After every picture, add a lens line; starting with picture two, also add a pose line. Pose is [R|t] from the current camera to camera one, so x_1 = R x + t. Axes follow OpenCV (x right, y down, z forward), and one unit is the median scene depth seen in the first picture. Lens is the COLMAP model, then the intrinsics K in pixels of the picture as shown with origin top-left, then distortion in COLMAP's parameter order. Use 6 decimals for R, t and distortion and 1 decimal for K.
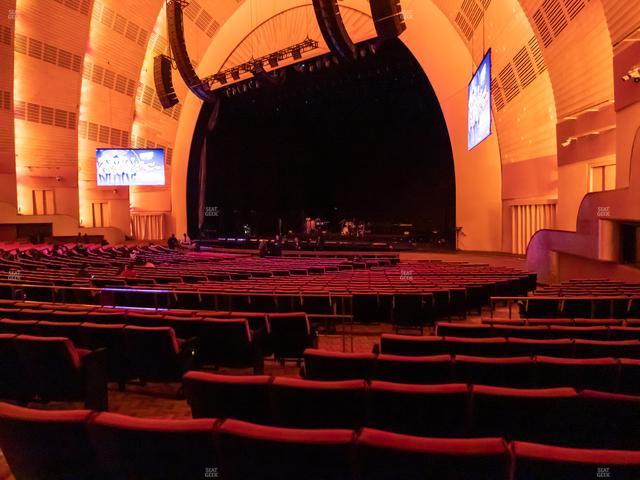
lens RADIAL K [[498.2, 0, 322.1], [0, 498.2, 242.8], [0, 0, 1]] dist [-0.029649, 0.029368]
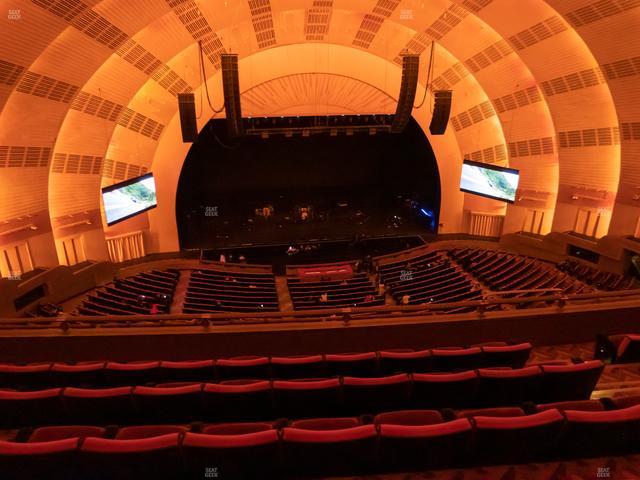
lens RADIAL K [[498.2, 0, 322.1], [0, 498.2, 242.8], [0, 0, 1]] dist [-0.029649, 0.029368]
pose [[0.592279, -0.287398, 0.752734, -0.911862], [0.027885, 0.940974, 0.337328, -0.384966], [-0.805250, -0.178802, 0.565333, 0.148780]]
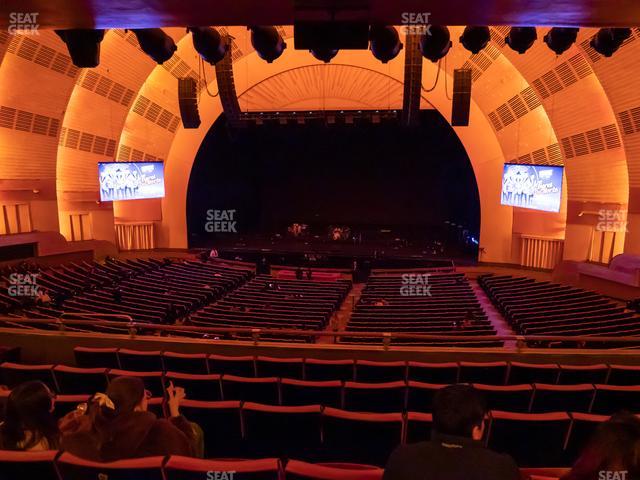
lens RADIAL K [[498.2, 0, 322.1], [0, 498.2, 242.8], [0, 0, 1]] dist [-0.029649, 0.029368]
pose [[0.852701, -0.072007, 0.517412, -0.584300], [0.009520, 0.992432, 0.122425, -0.147399], [-0.522312, -0.099466, 0.846934, -0.041846]]
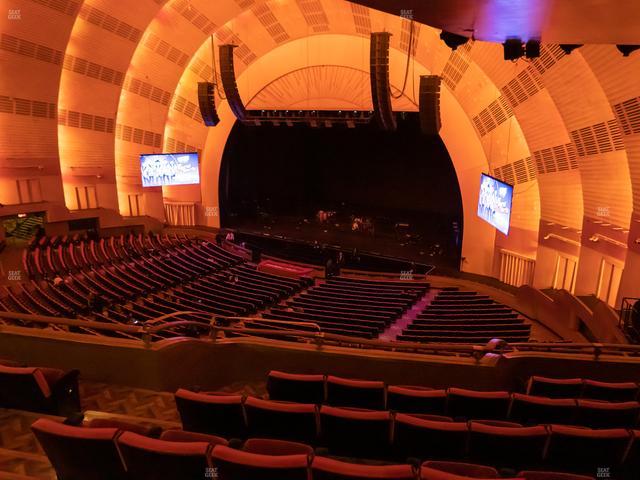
lens RADIAL K [[498.2, 0, 322.1], [0, 498.2, 242.8], [0, 0, 1]] dist [-0.029649, 0.029368]
pose [[0.982141, -0.032053, 0.185394, -0.257887], [-0.008981, 0.976271, 0.216368, -0.240147], [-0.187930, -0.214169, 0.958548, -0.219327]]
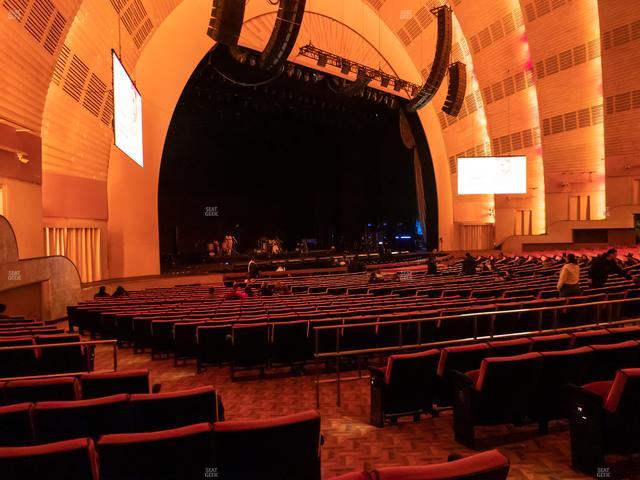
lens RADIAL K [[498.2, 0, 322.1], [0, 498.2, 242.8], [0, 0, 1]] dist [-0.029649, 0.029368]
pose [[0.002170, 0.000048, 0.999998, -0.829746], [0.074965, 0.997186, -0.000210, -0.026783], [-0.997184, 0.074965, 0.002161, 0.836149]]
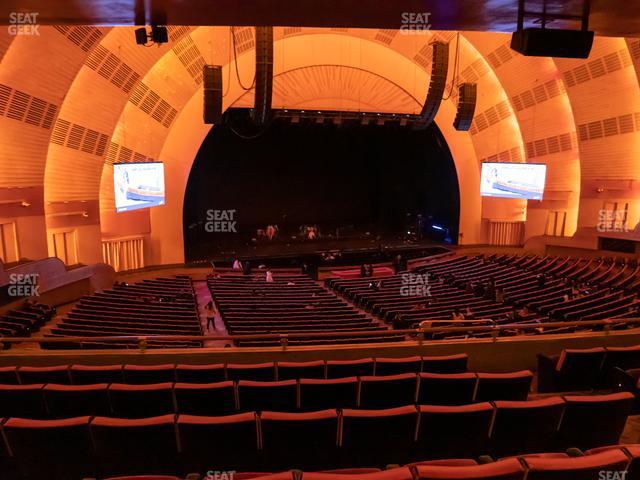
lens RADIAL K [[498.2, 0, 322.1], [0, 498.2, 242.8], [0, 0, 1]] dist [-0.029649, 0.029368]
pose [[0.446023, -0.136191, 0.884599, -0.976608], [0.031389, 0.990127, 0.136611, -0.161378], [-0.894471, -0.033165, 0.445894, 0.379114]]
